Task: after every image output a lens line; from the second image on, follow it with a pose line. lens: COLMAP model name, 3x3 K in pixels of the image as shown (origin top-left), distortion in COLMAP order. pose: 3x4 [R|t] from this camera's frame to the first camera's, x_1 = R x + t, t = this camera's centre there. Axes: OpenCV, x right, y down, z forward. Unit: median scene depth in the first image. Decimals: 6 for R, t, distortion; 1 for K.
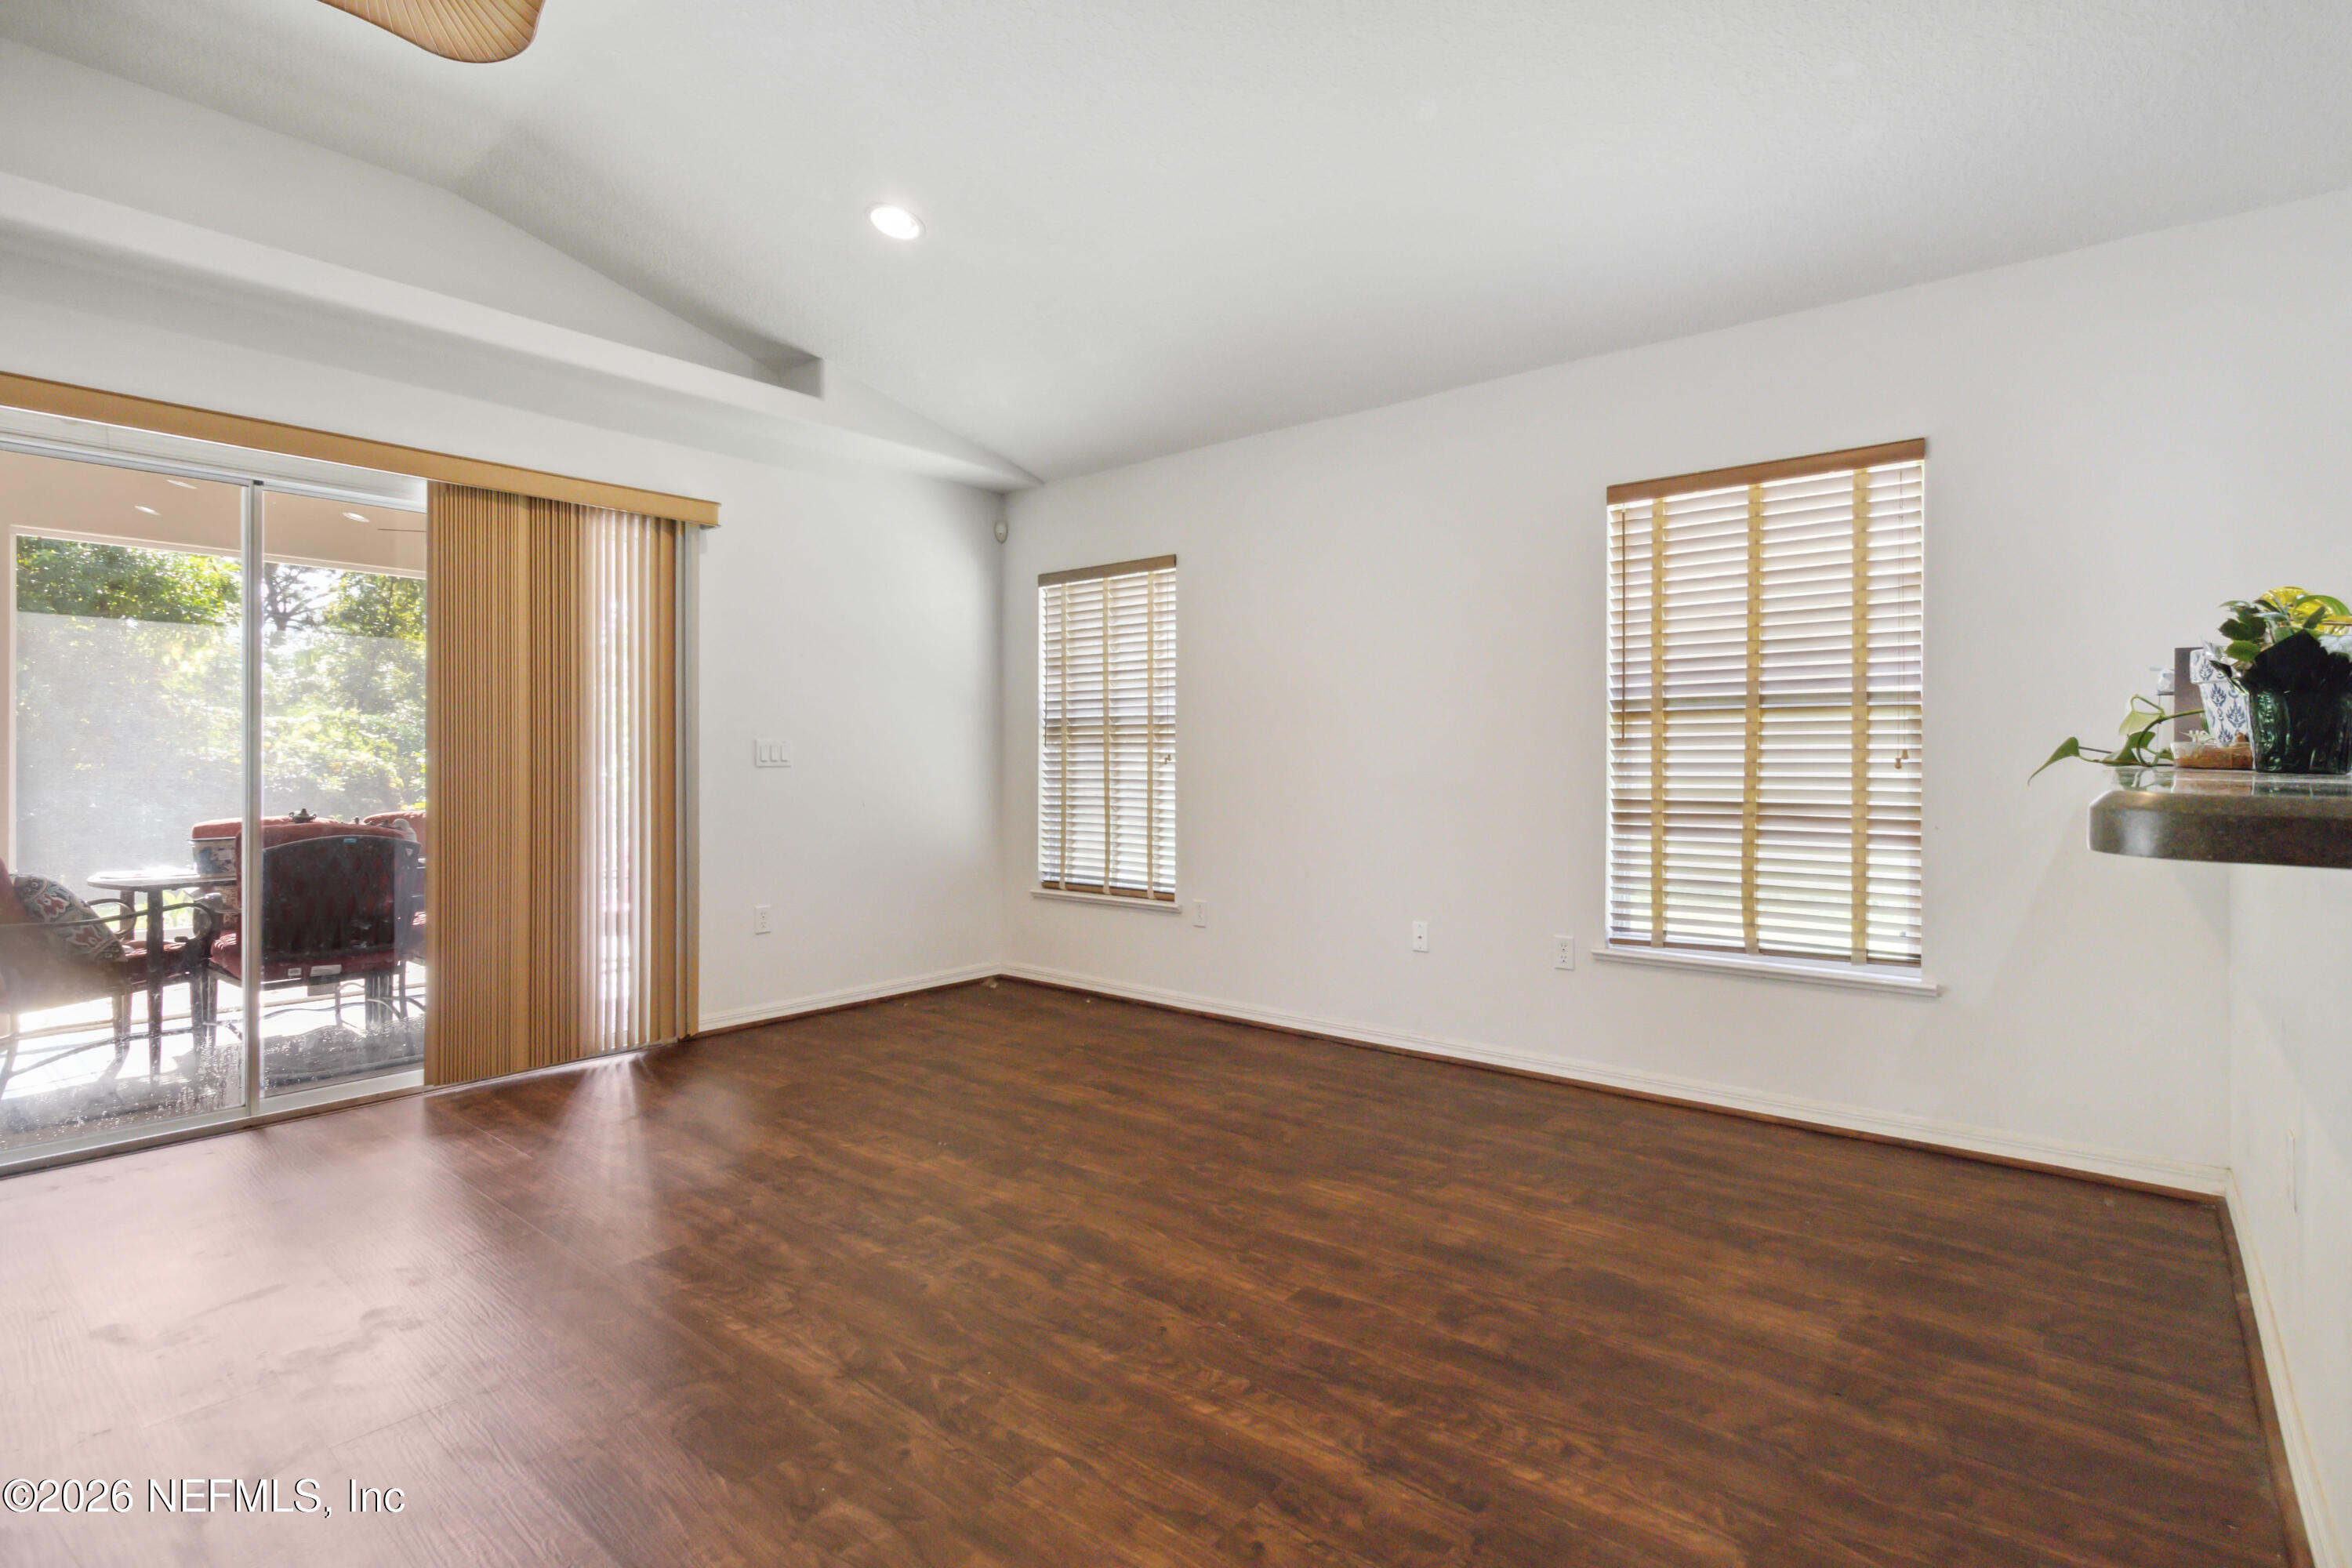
lens RADIAL K [[1123.8, 0, 1201.3], [0, 1123.8, 756.9], [0, 0, 1]] dist [0.002286, 0.000029]
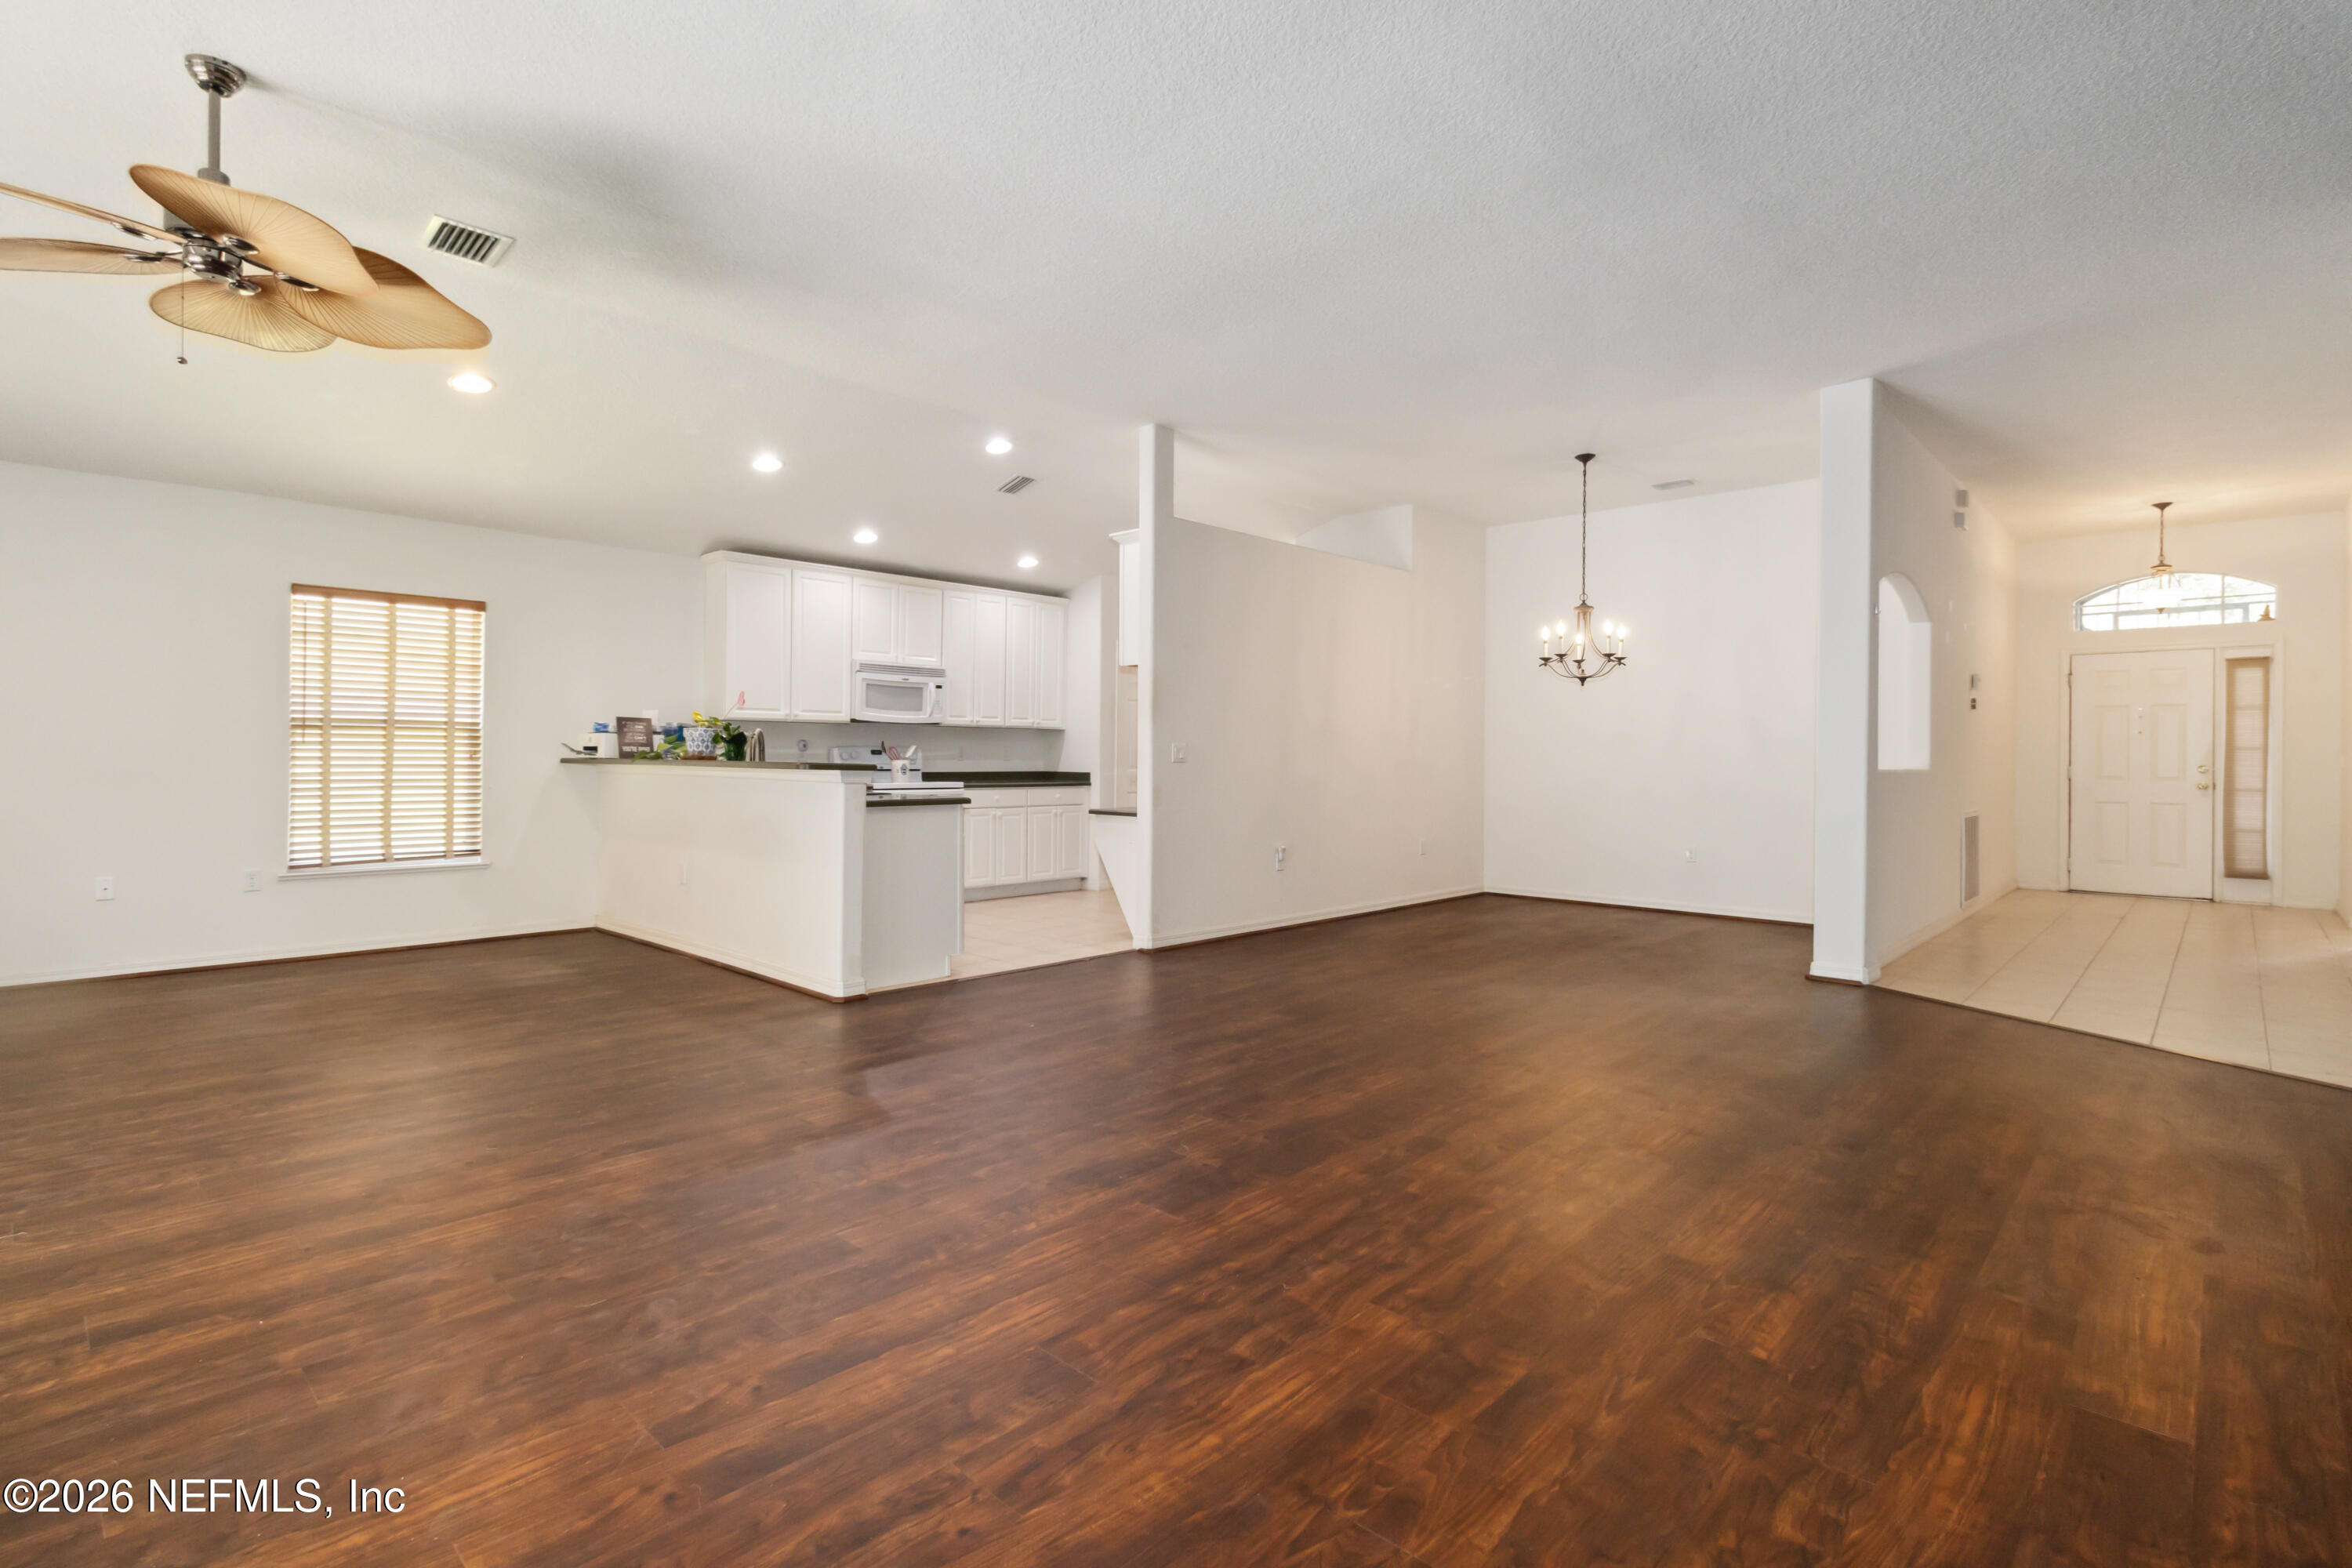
lens RADIAL K [[1109.8, 0, 1199.1], [0, 1109.8, 754.2], [0, 0, 1]] dist [0.005902, -0.000086]
pose [[0.057377, 0.004453, 0.998343, -1.012731], [-0.010070, 0.999942, -0.003881, -0.003987], [-0.998302, -0.009830, 0.057418, -0.338295]]
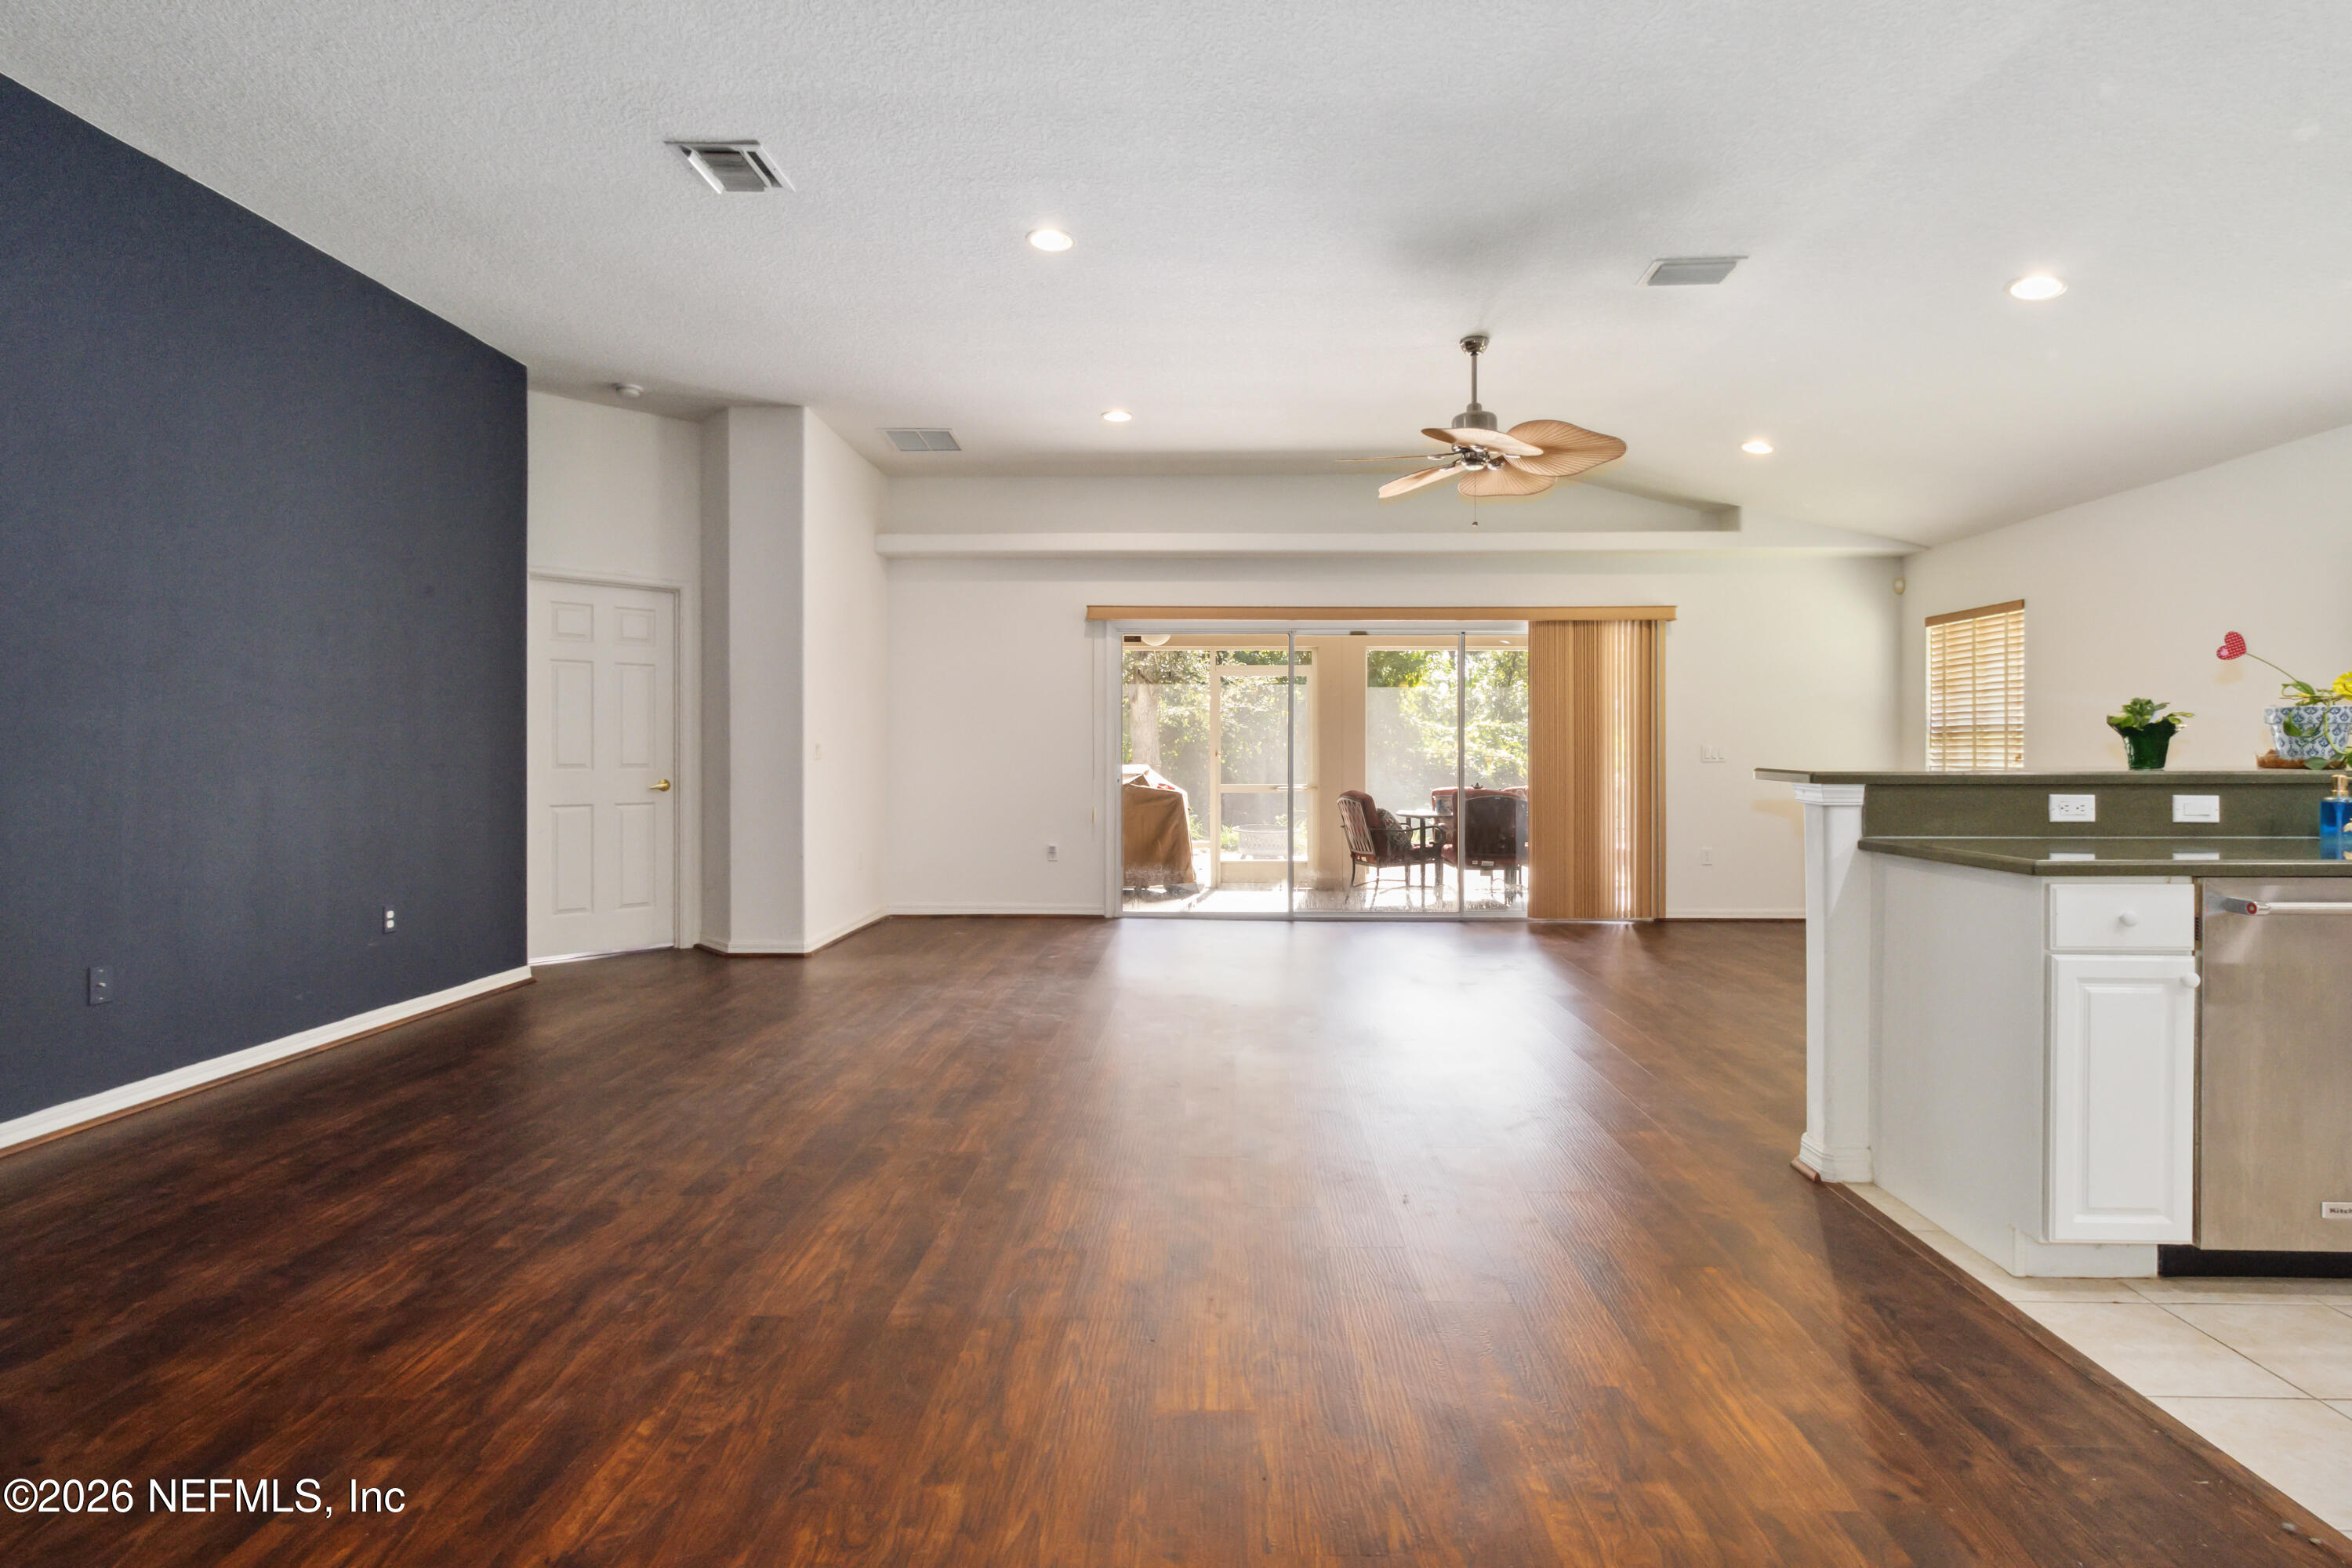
lens RADIAL K [[1134.3, 0, 1205.3], [0, 1134.3, 752.7], [0, 0, 1]] dist [0.006694, 0.000316]
pose [[0.623067, -0.001147, -0.782168, 0.484846], [0.002055, 0.999998, 0.000171, -0.007232], [0.782166, -0.001714, 0.623068, -0.645162]]
